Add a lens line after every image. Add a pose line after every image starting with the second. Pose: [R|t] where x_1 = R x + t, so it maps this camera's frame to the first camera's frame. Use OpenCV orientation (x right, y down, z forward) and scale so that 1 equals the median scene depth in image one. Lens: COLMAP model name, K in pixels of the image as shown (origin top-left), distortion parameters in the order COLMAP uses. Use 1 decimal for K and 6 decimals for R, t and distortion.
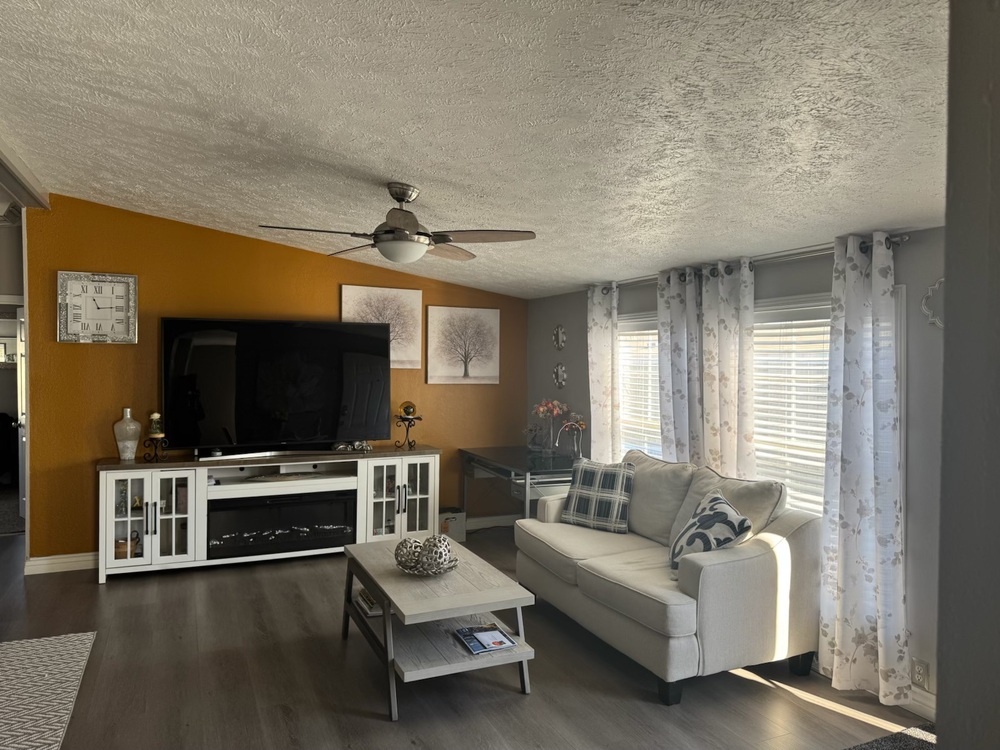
lens RADIAL K [[706.9, 0, 500.1], [0, 706.9, 376.3], [0, 0, 1]] dist [0.130395, -0.167780]
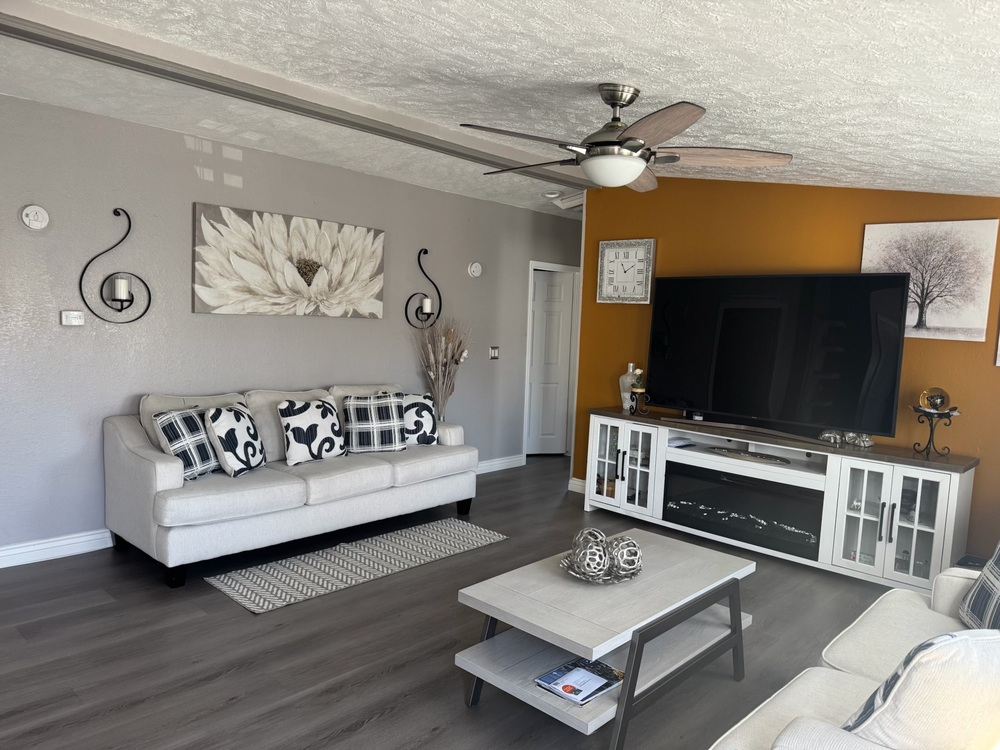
lens RADIAL K [[706.9, 0, 500.1], [0, 706.9, 376.3], [0, 0, 1]] dist [0.130395, -0.167780]
pose [[0.393058, 0.087007, -0.915388, 0.390113], [-0.061528, 0.995771, 0.068228, 0.003445], [0.917453, 0.029505, 0.396749, 0.395258]]
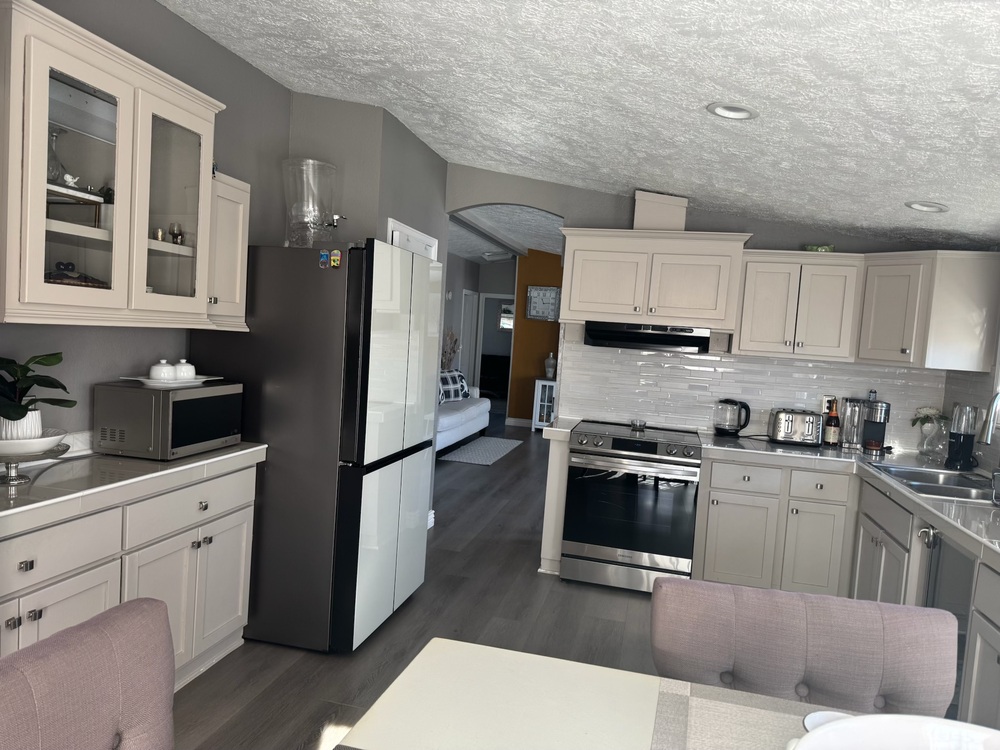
lens RADIAL K [[706.9, 0, 500.1], [0, 706.9, 376.3], [0, 0, 1]] dist [0.130395, -0.167780]
pose [[0.797184, 0.088540, -0.597208, 0.581084], [-0.077068, 0.996019, 0.044792, 0.032824], [0.598797, 0.010318, 0.800835, -0.704079]]
